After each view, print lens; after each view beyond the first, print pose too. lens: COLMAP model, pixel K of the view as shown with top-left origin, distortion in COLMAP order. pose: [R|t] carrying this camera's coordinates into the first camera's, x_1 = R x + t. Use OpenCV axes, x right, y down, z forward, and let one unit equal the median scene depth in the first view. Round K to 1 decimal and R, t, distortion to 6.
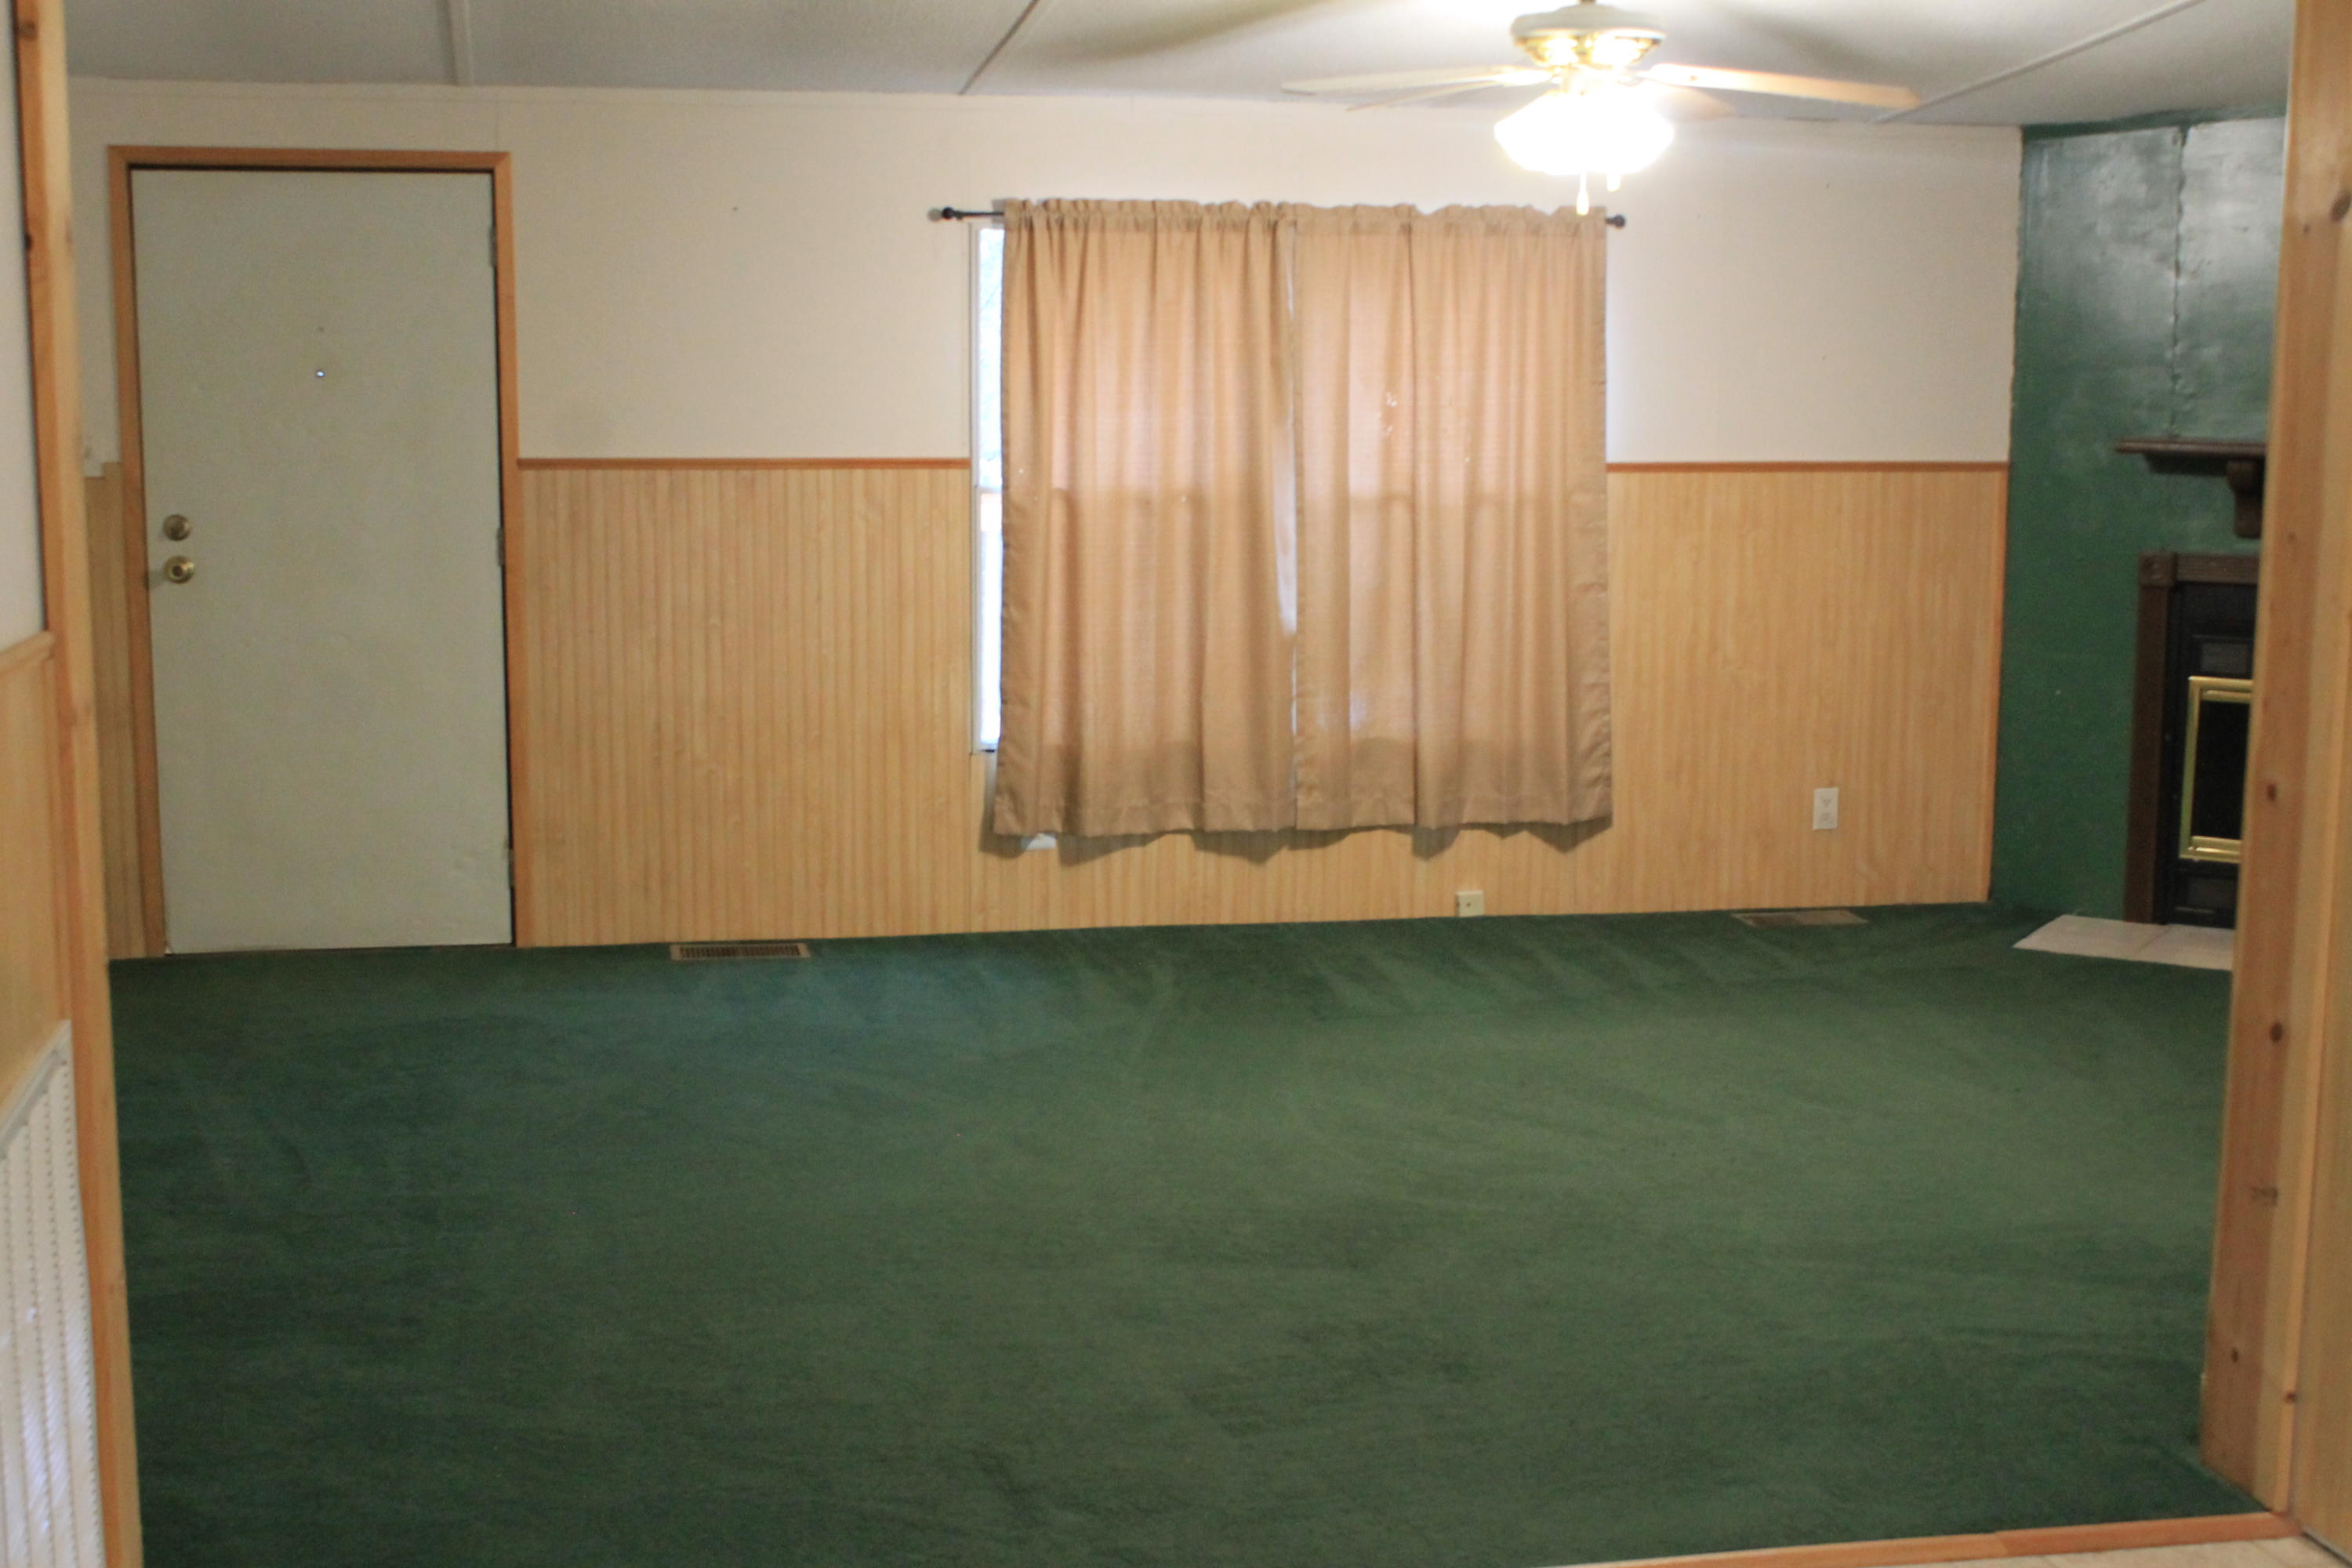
lens RADIAL K [[3058.9, 0, 1172.4], [0, 3058.9, 761.2], [0, 0, 1]] dist [-0.130941, 0.000000]
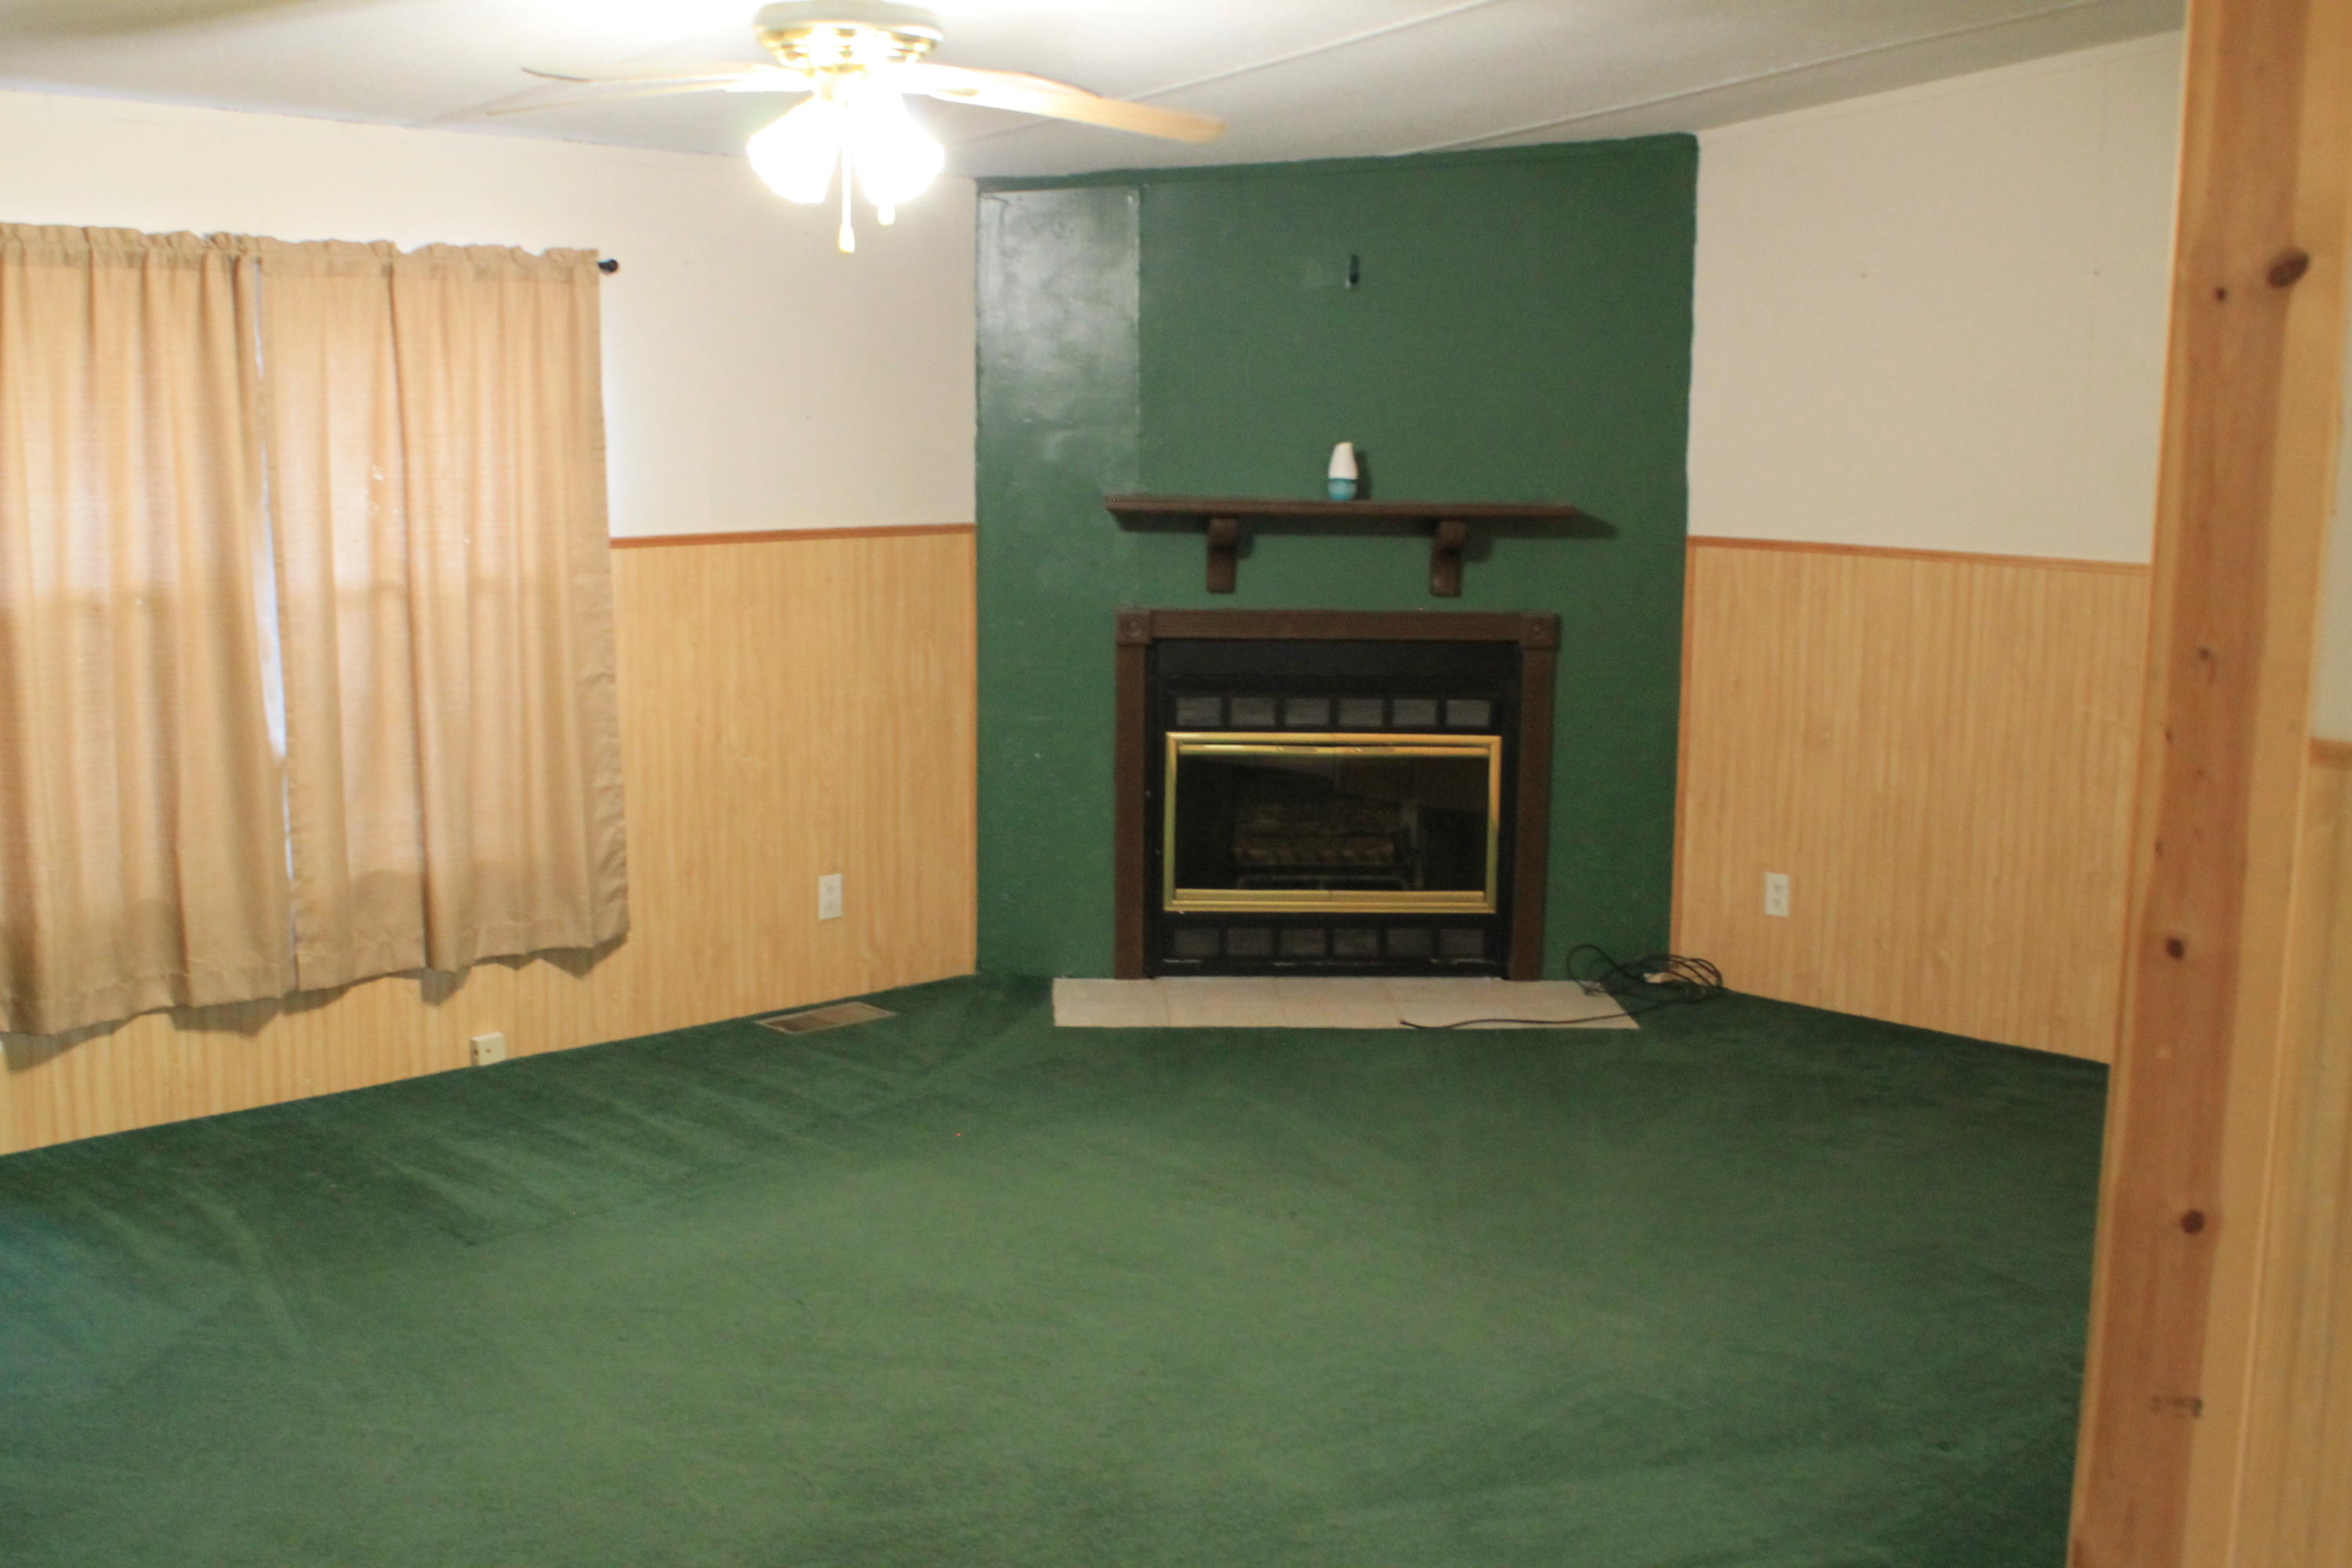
lens RADIAL K [[2594.4, 0, 1115.3], [0, 2594.4, 751.9], [0, 0, 1]] dist [-0.049825, 0.000000]
pose [[0.839656, -0.071168, 0.538435, -0.145945], [0.070165, 0.997284, 0.022398, -0.042702], [-0.538567, 0.018973, 0.842369, 0.286078]]
